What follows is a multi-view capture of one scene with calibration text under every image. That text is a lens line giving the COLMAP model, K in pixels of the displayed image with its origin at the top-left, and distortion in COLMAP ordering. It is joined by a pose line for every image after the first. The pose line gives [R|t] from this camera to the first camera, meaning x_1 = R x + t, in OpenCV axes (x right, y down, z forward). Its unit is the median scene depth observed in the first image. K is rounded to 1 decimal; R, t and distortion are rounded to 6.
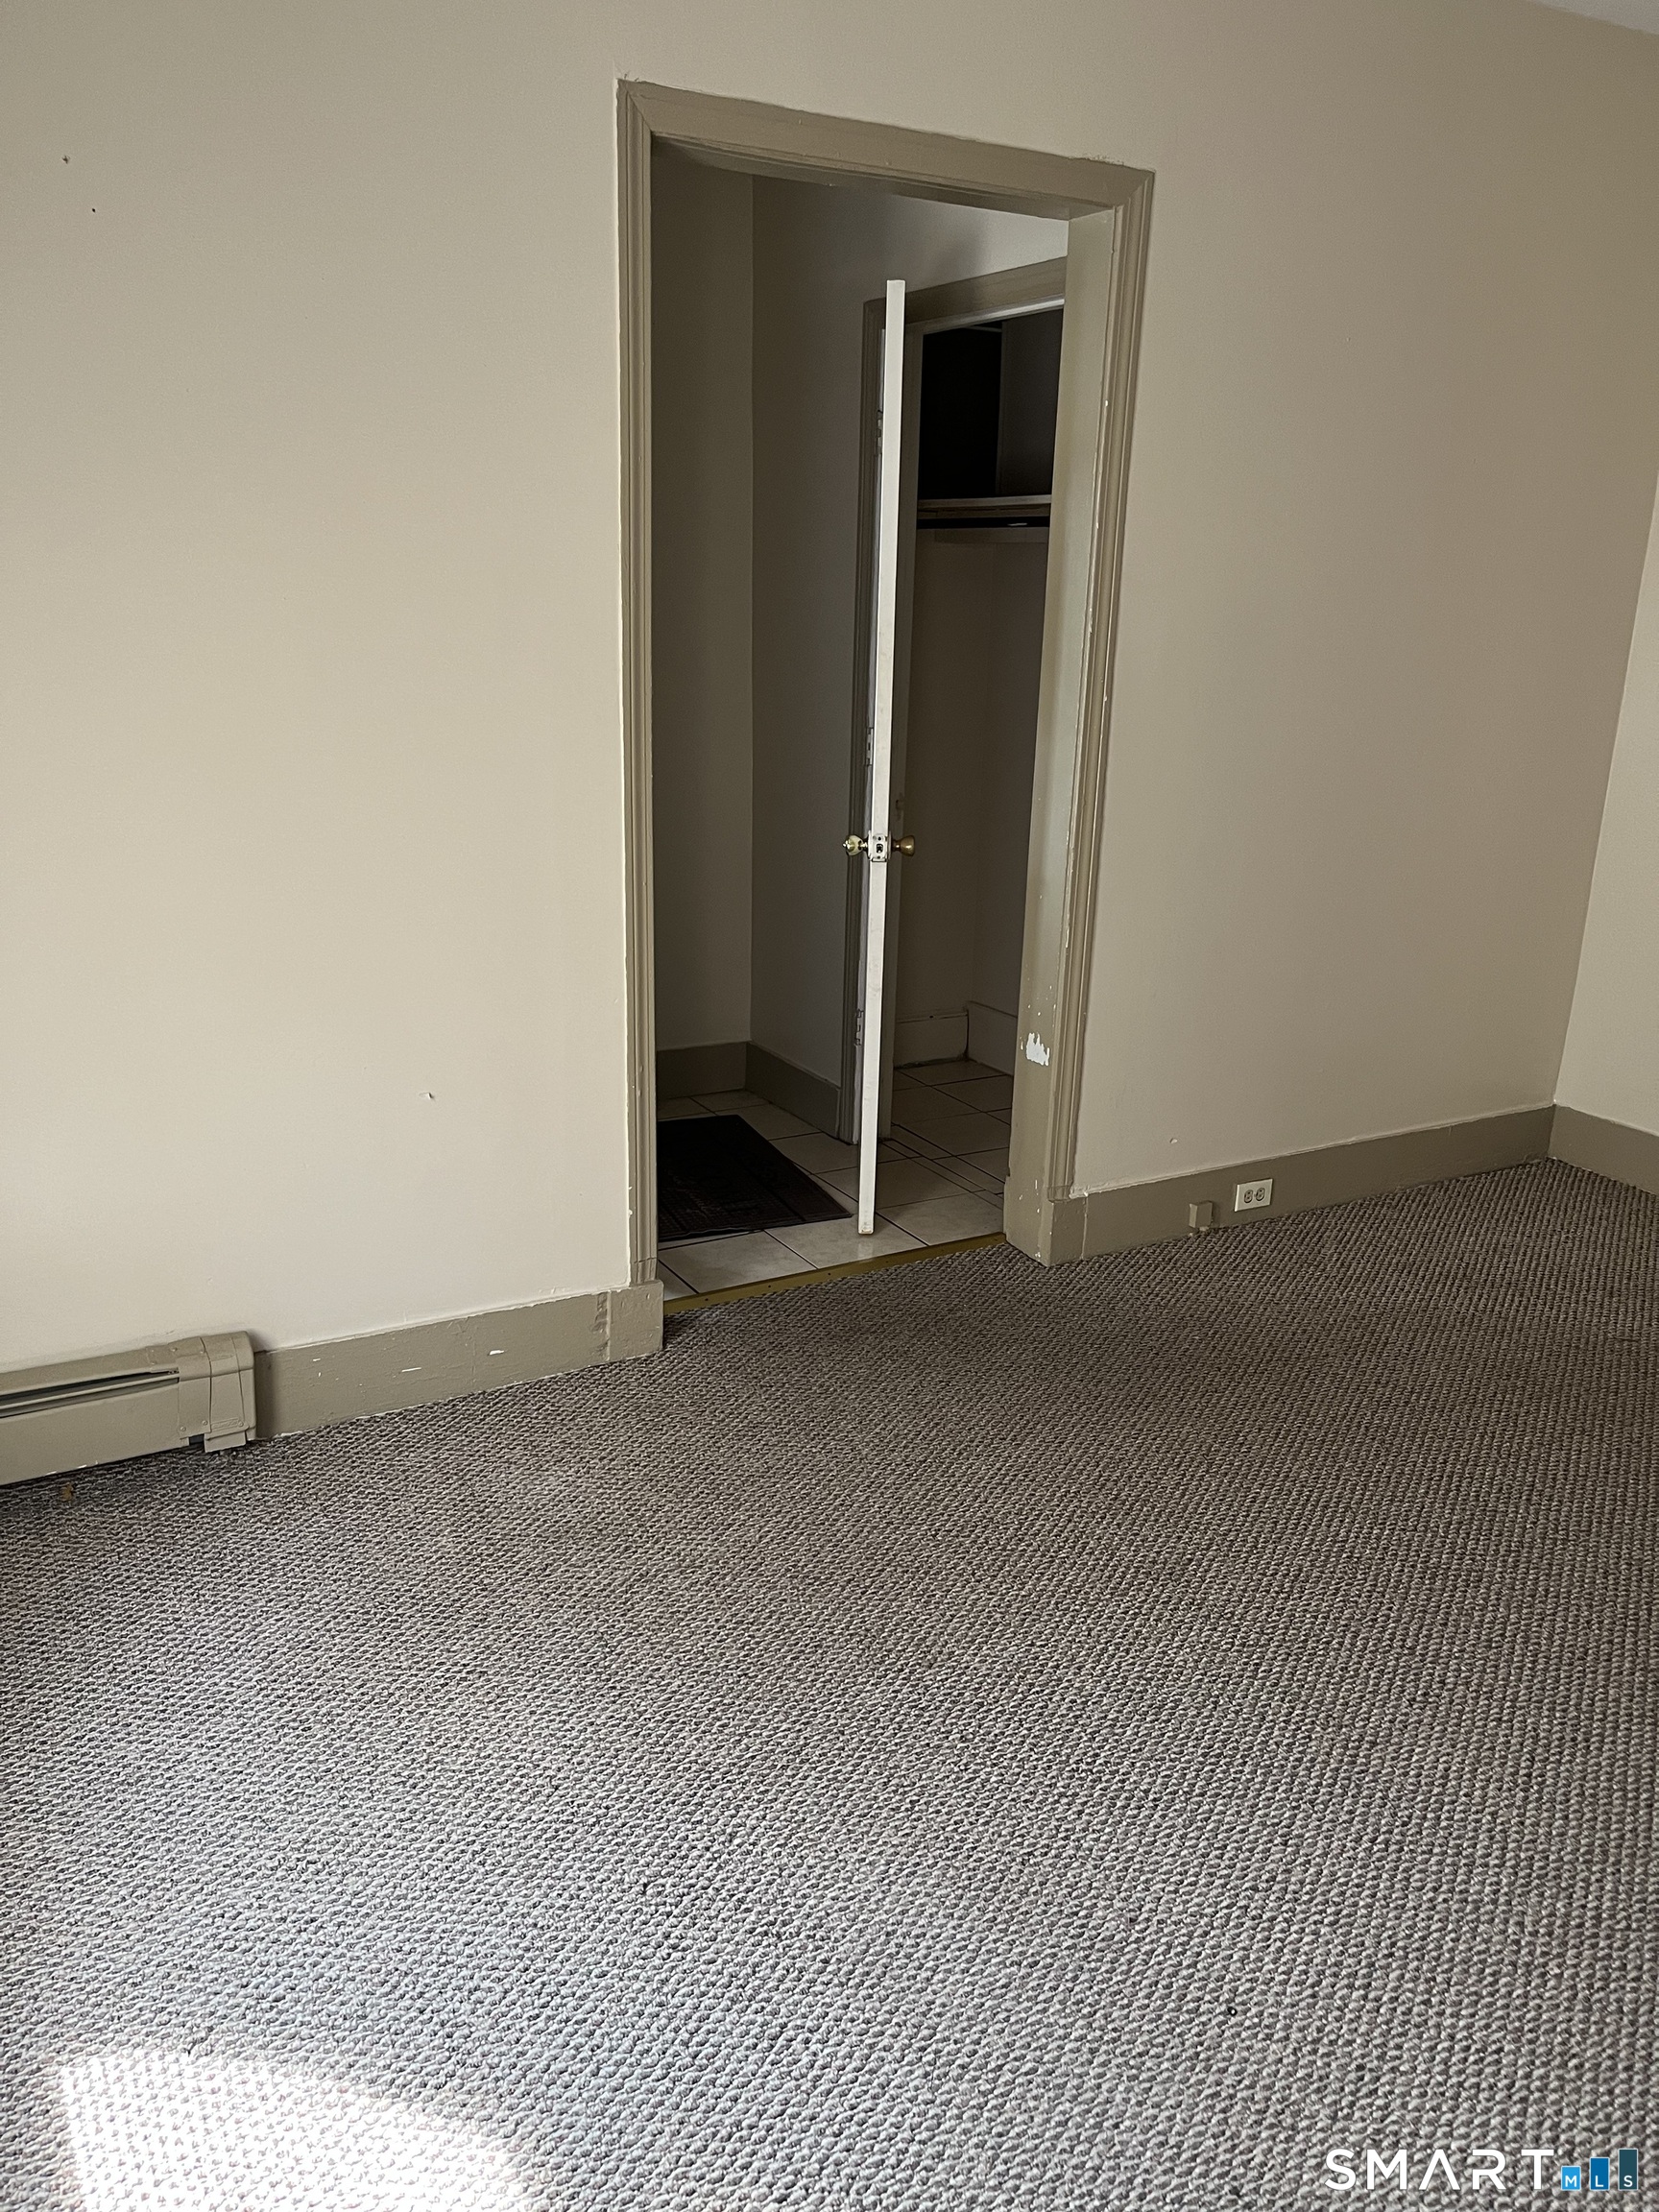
lens RADIAL K [[1659.1, 0, 829.5], [0, 1659.1, 1106.0], [0, 0, 1]] dist [0.048111, -0.077952]
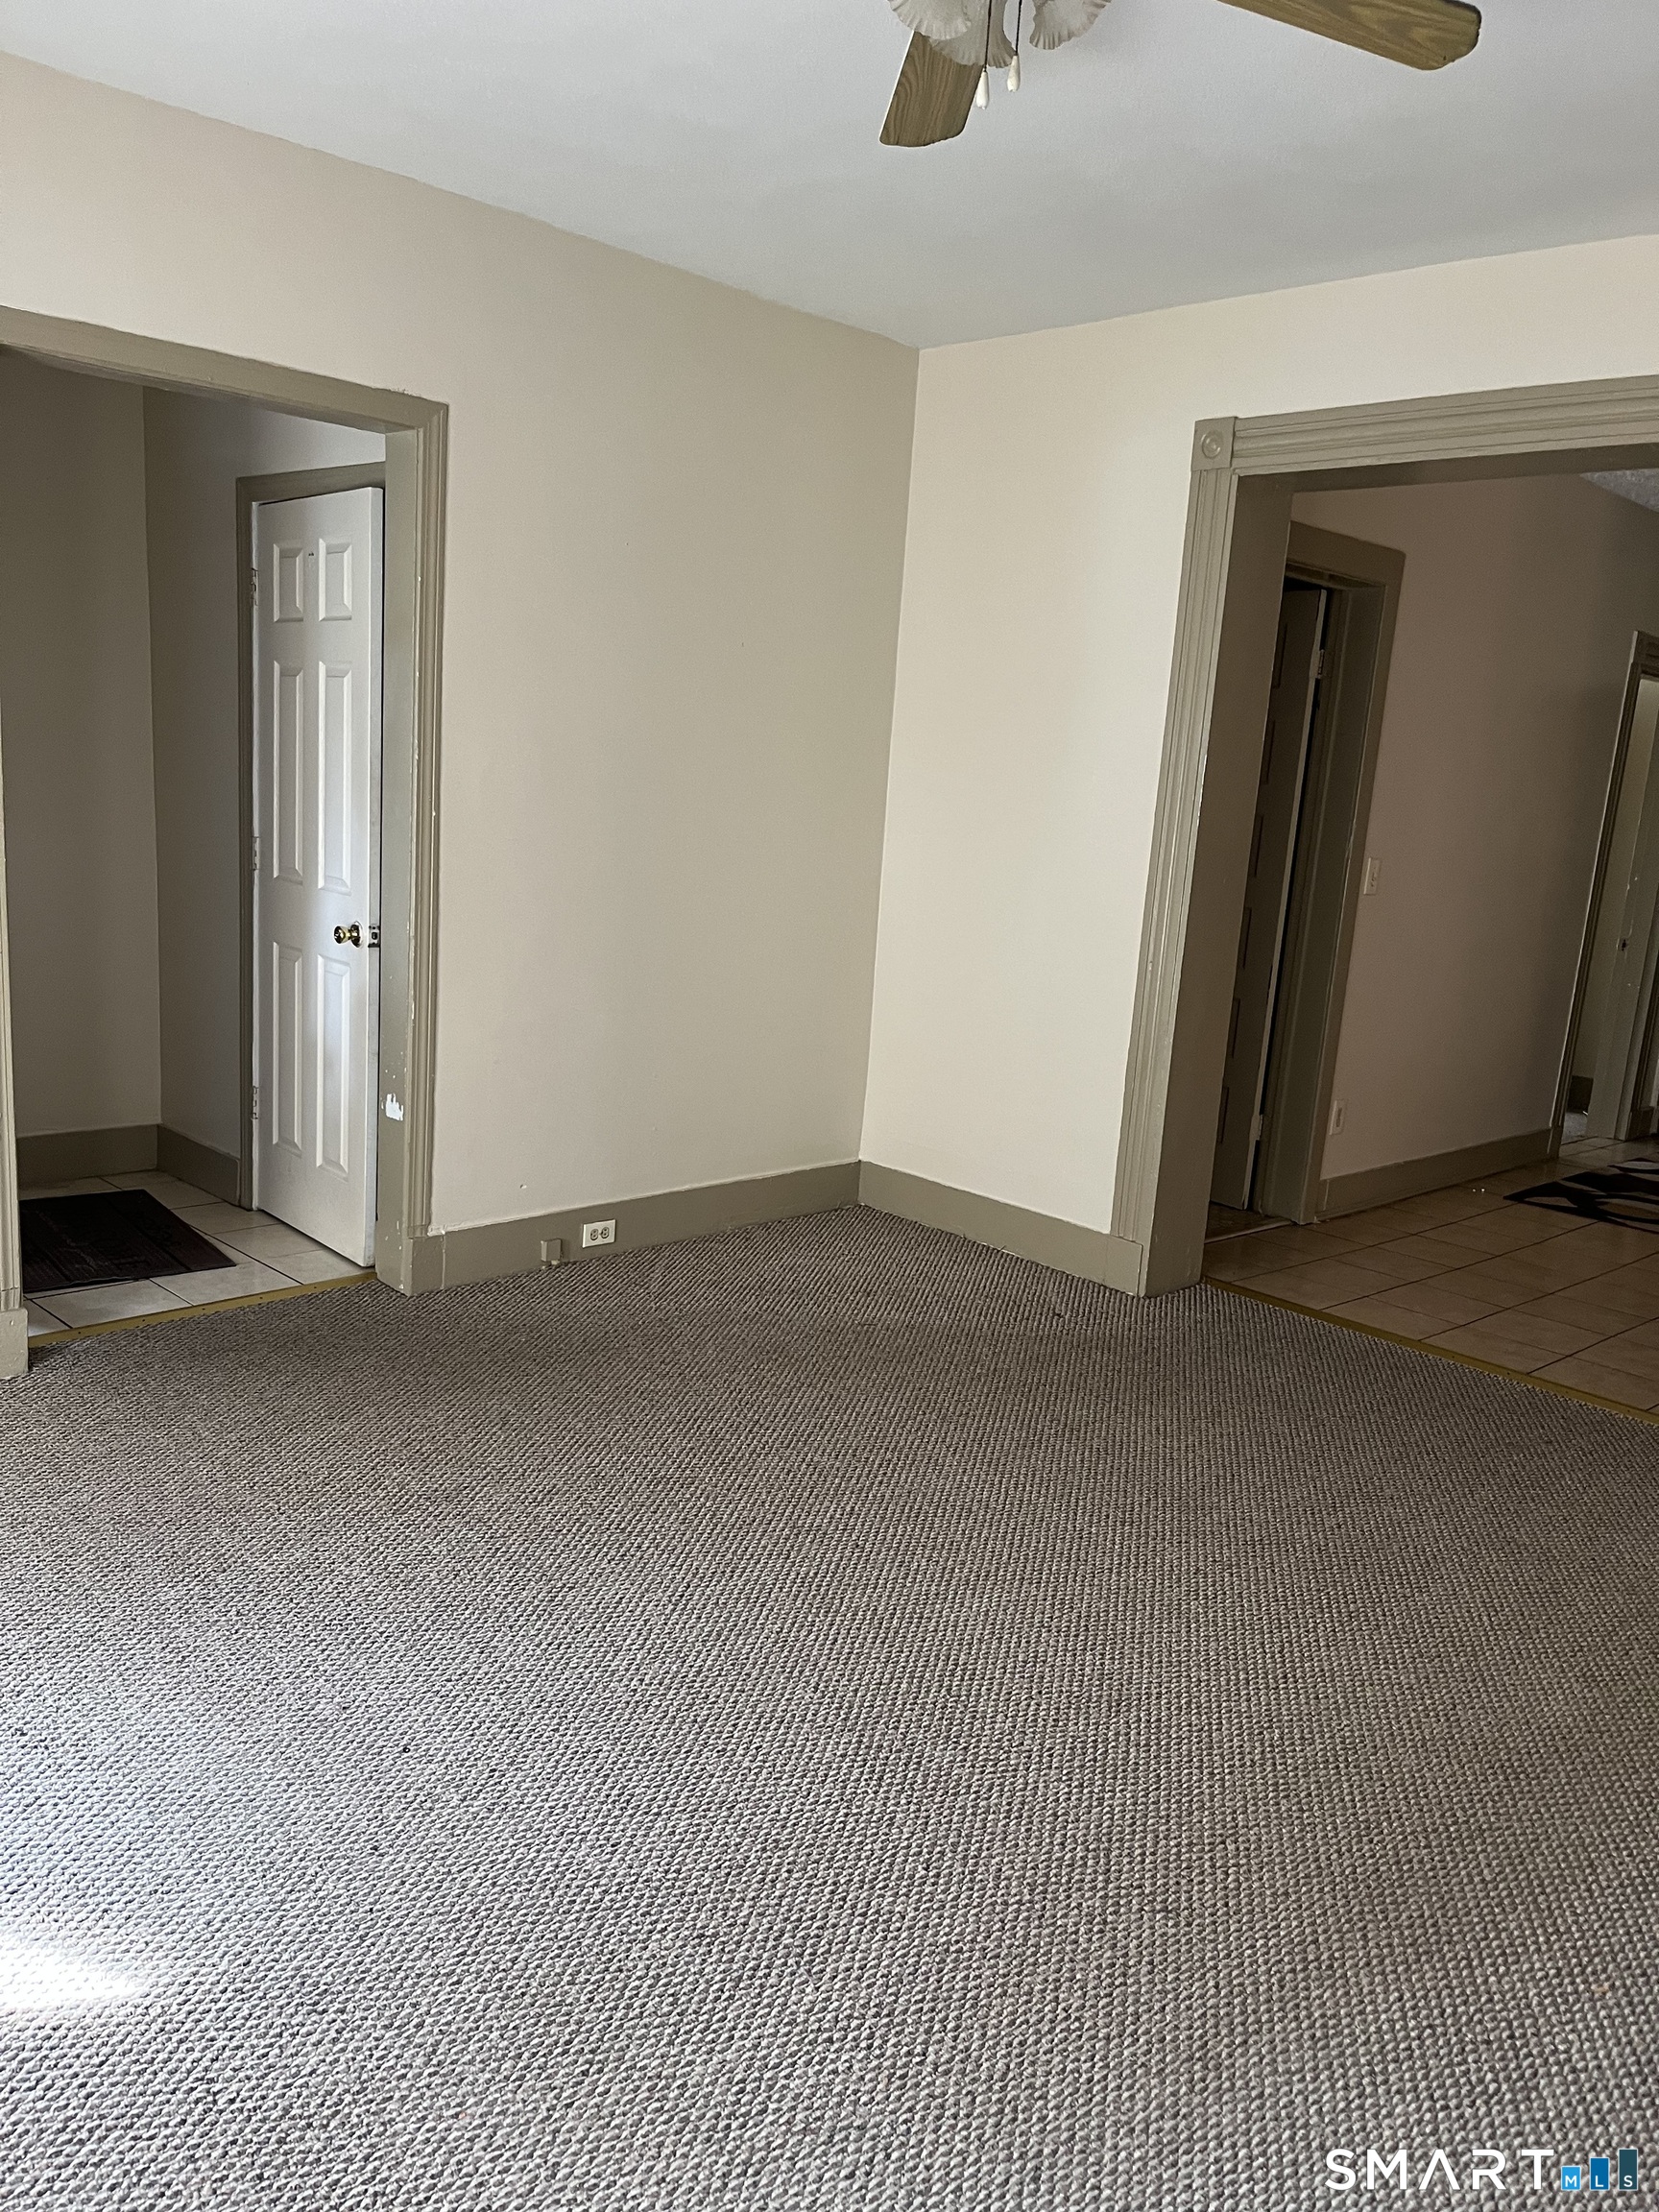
lens RADIAL K [[1659.1, 0, 829.5], [0, 1659.1, 1106.0], [0, 0, 1]] dist [0.048111, -0.077952]
pose [[0.963018, -0.015345, 0.269000, 0.102005], [0.038843, 0.995855, -0.082248, 0.070965], [-0.266622, 0.089655, 0.959622, -0.201362]]
